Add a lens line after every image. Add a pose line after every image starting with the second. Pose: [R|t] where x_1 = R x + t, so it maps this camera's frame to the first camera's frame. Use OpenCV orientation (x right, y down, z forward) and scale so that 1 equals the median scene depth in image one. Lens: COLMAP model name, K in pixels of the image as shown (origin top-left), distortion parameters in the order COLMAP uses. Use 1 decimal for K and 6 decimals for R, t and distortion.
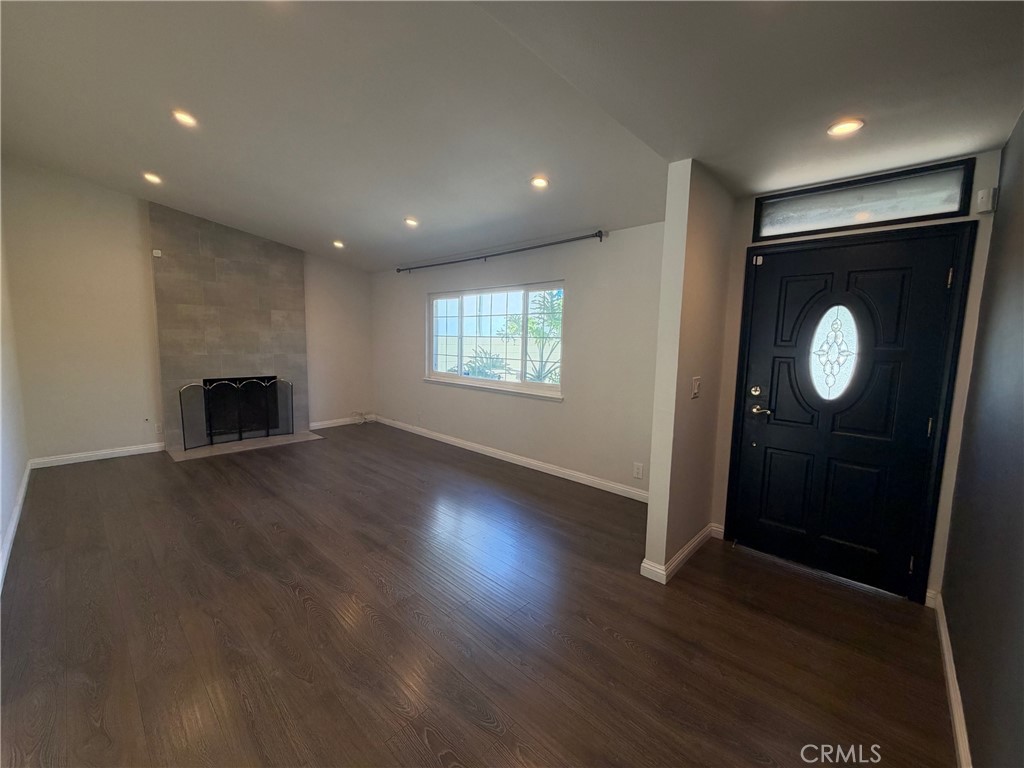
lens RADIAL K [[410.5, 0, 506.4], [0, 410.5, 385.1], [0, 0, 1]] dist [0.001727, 0.000029]
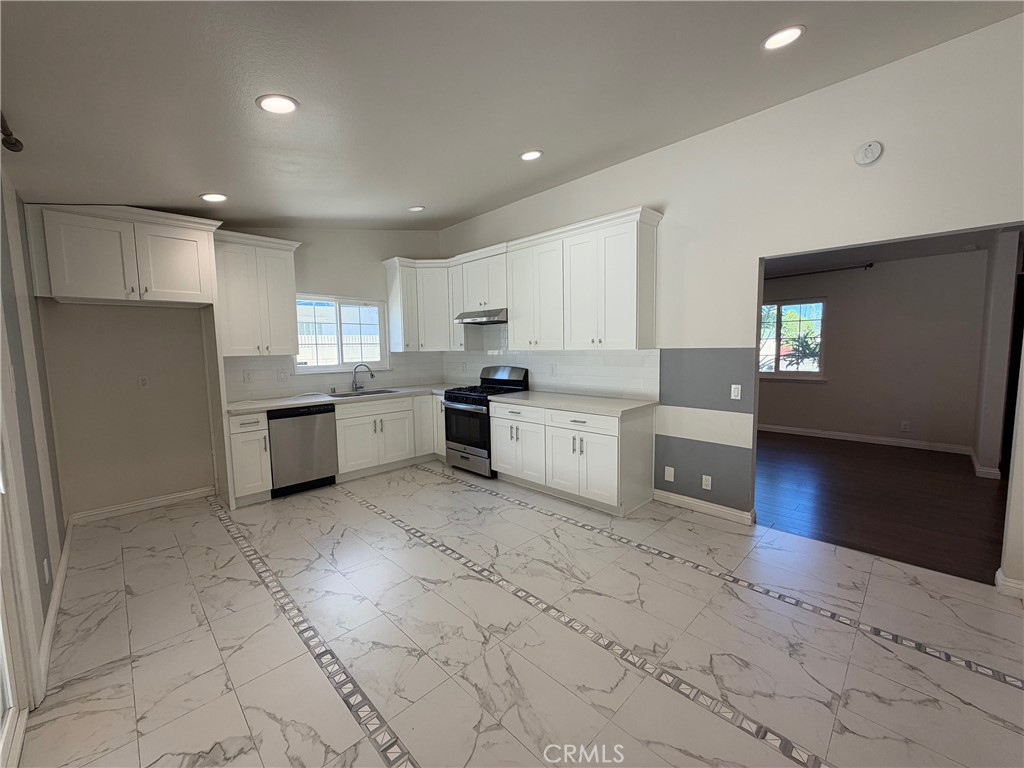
lens RADIAL K [[410.5, 0, 512.1], [0, 410.5, 385.5], [0, 0, 1]] dist [0.001727, 0.000029]
pose [[0.998889, -0.038642, -0.026986, -0.703388], [0.038150, 0.999100, -0.018536, 0.026378], [0.027678, 0.017485, 0.999464, -0.335190]]
